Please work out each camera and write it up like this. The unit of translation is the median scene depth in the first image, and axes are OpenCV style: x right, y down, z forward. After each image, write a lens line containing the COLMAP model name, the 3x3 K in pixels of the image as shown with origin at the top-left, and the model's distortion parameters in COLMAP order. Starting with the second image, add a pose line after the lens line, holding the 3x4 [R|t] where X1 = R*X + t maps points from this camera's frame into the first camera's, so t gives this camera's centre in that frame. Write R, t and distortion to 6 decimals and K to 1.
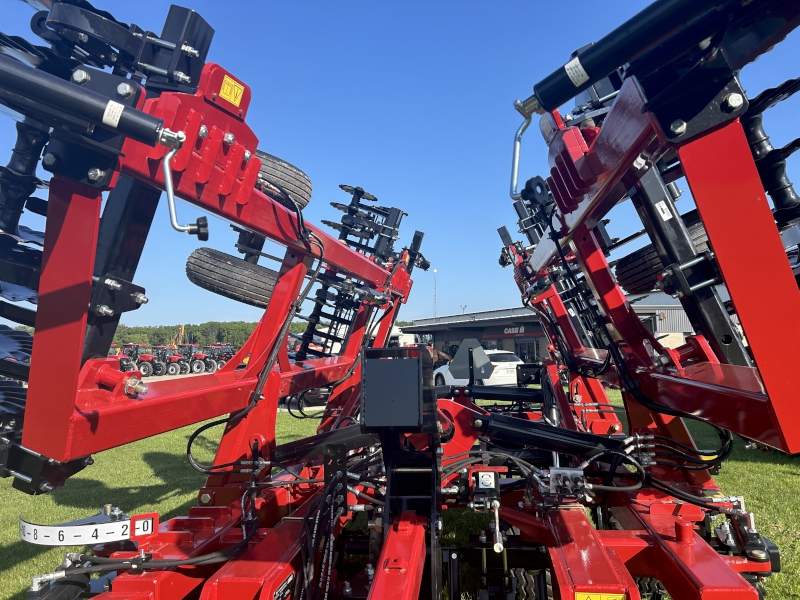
lens RADIAL K [[611.8, 0, 412.1], [0, 611.8, 290.4], [0, 0, 1]] dist [0.051215, -0.055499]
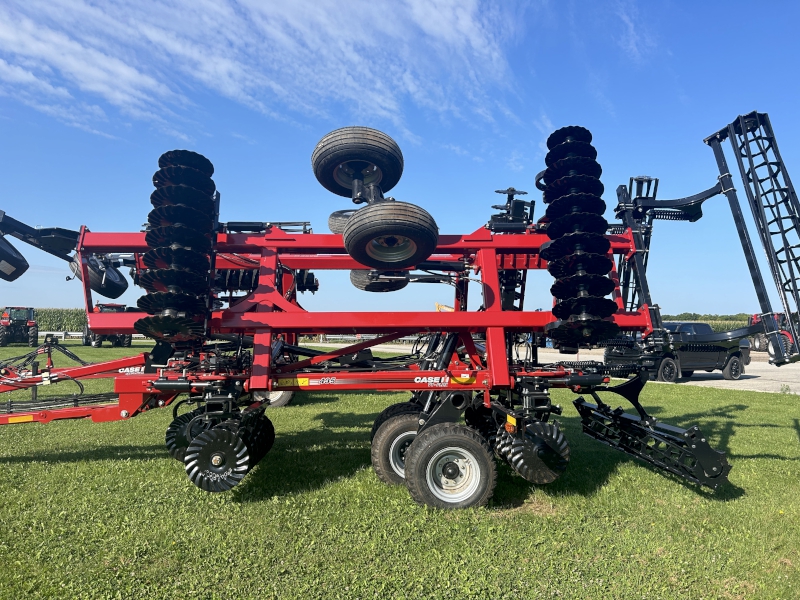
lens RADIAL K [[611.8, 0, 381.8], [0, 611.8, 301.1], [0, 0, 1]] dist [0.051215, -0.055499]
pose [[0.177937, -0.026136, -0.983695, 2.978396], [0.076969, 0.996954, -0.012566, 0.161651], [0.981027, -0.073478, 0.179407, 1.341585]]
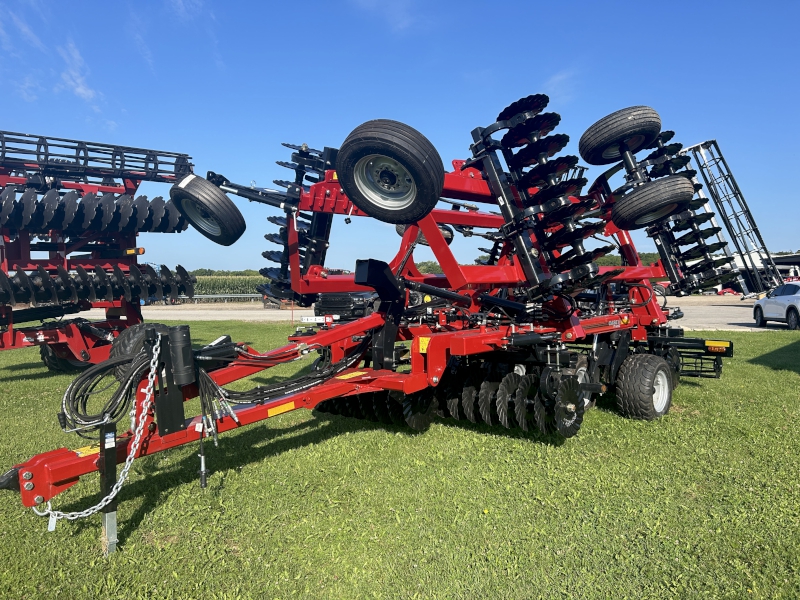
lens RADIAL K [[611.8, 0, 405.0], [0, 611.8, 301.5], [0, 0, 1]] dist [0.051215, -0.055499]
pose [[0.824917, 0.025441, -0.564681, 1.417366], [0.045140, 0.992831, 0.110674, -0.025230], [0.563448, -0.116786, 0.817855, -1.127672]]
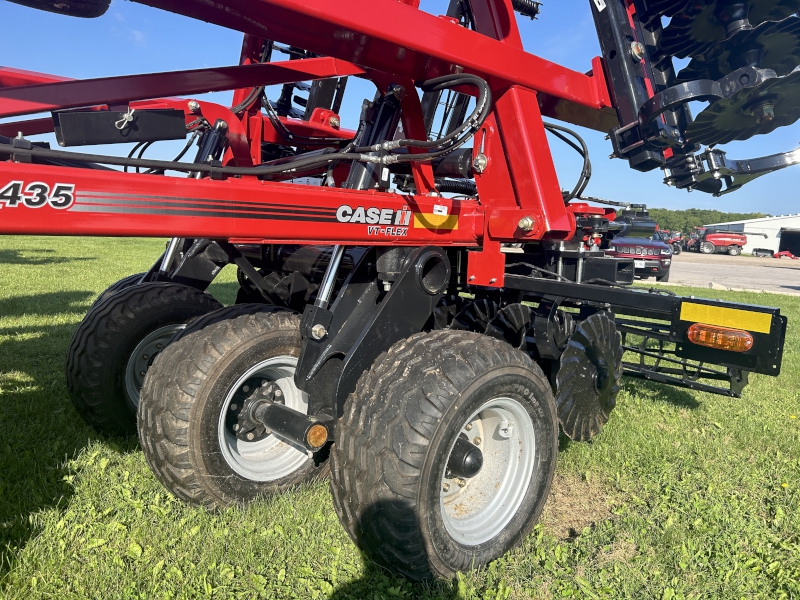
lens RADIAL K [[611.8, 0, 398.9], [0, 611.8, 298.3], [0, 0, 1]] dist [0.051215, -0.055499]
pose [[0.776233, 0.136030, -0.615596, 1.139854], [-0.014627, 0.980068, 0.198124, 0.405995], [0.630276, -0.144786, 0.762751, 1.289669]]
